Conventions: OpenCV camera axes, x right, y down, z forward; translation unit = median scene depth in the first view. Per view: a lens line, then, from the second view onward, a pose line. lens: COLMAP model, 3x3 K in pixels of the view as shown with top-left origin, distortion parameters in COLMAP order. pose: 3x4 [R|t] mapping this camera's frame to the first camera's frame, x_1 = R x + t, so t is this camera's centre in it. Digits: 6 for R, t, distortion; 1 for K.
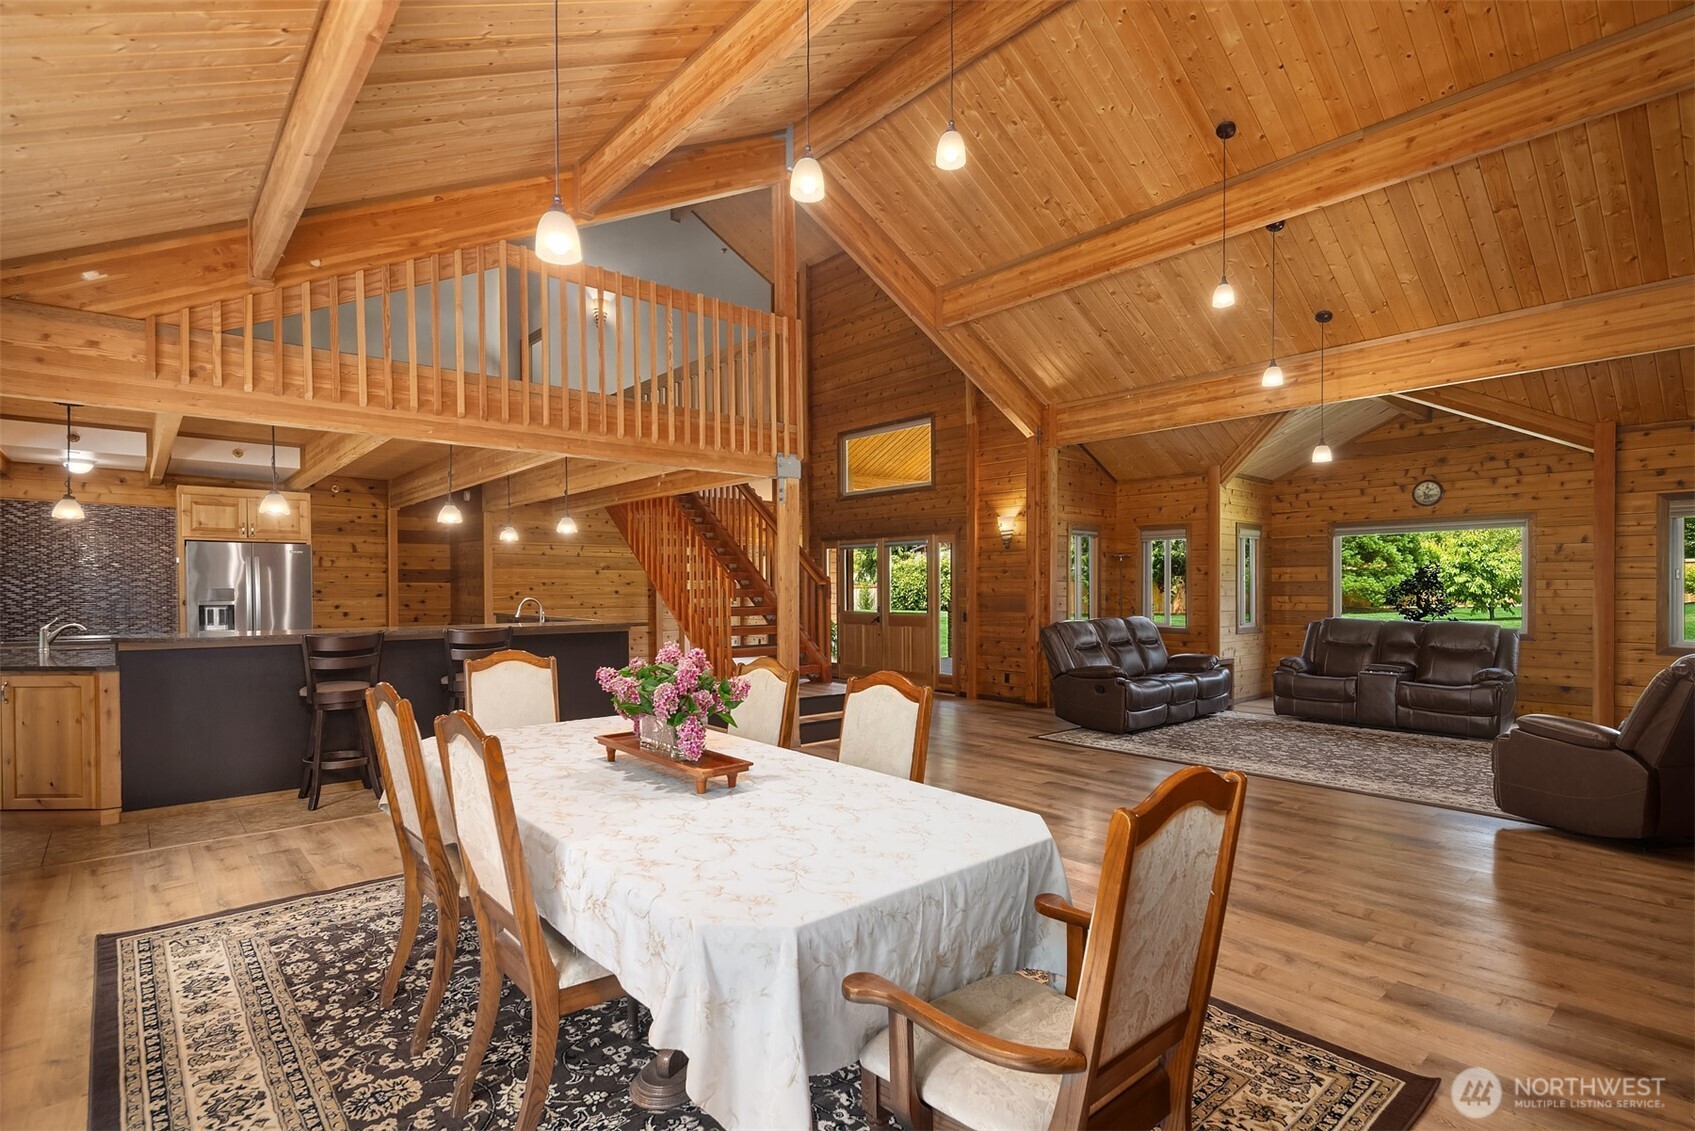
lens RADIAL K [[830.8, 0, 844.9], [0, 830.8, 581.4], [0, 0, 1]] dist [-0.005926, -0.000376]
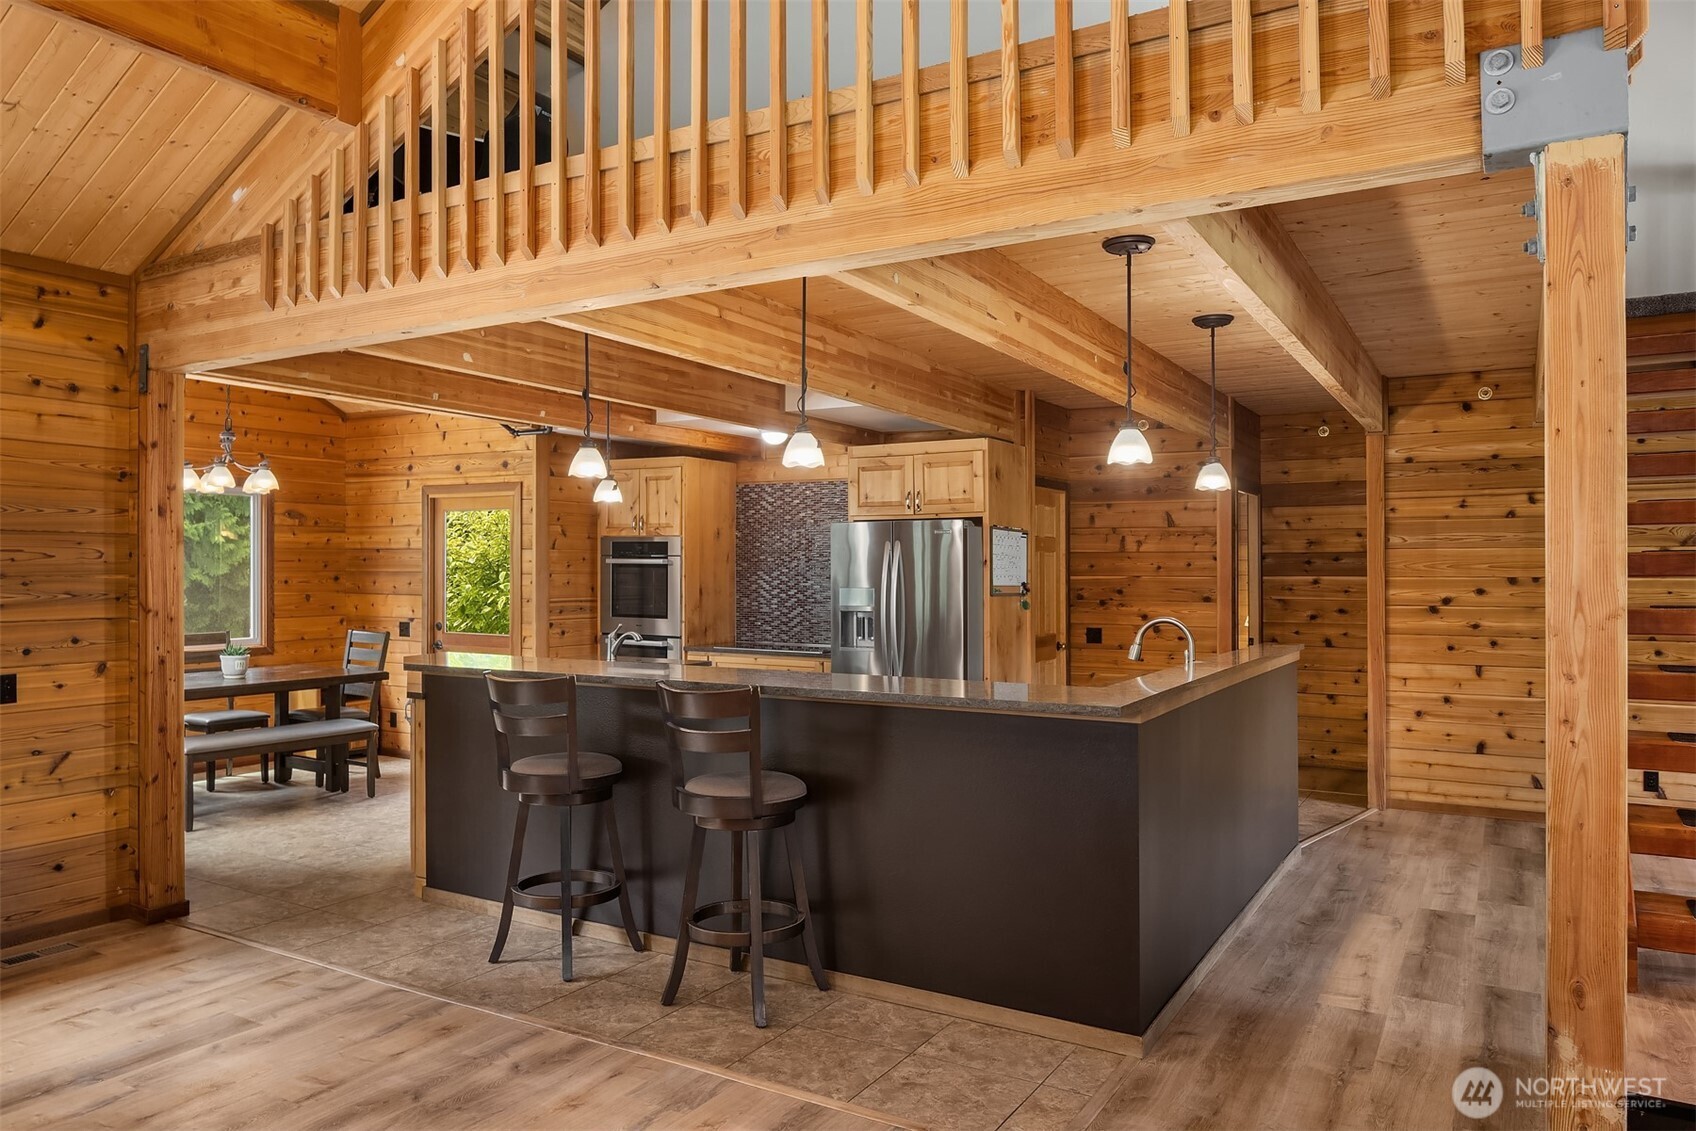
lens RADIAL K [[1155.5, 0, 842.7], [0, 1155.5, 565.8], [0, 0, 1]] dist [-0.002332, -0.000633]
pose [[0.314797, -0.004705, -0.949147, 0.172227], [0.005559, 0.999980, -0.003113, -0.007366], [0.949143, -0.004297, 0.314816, 0.679253]]
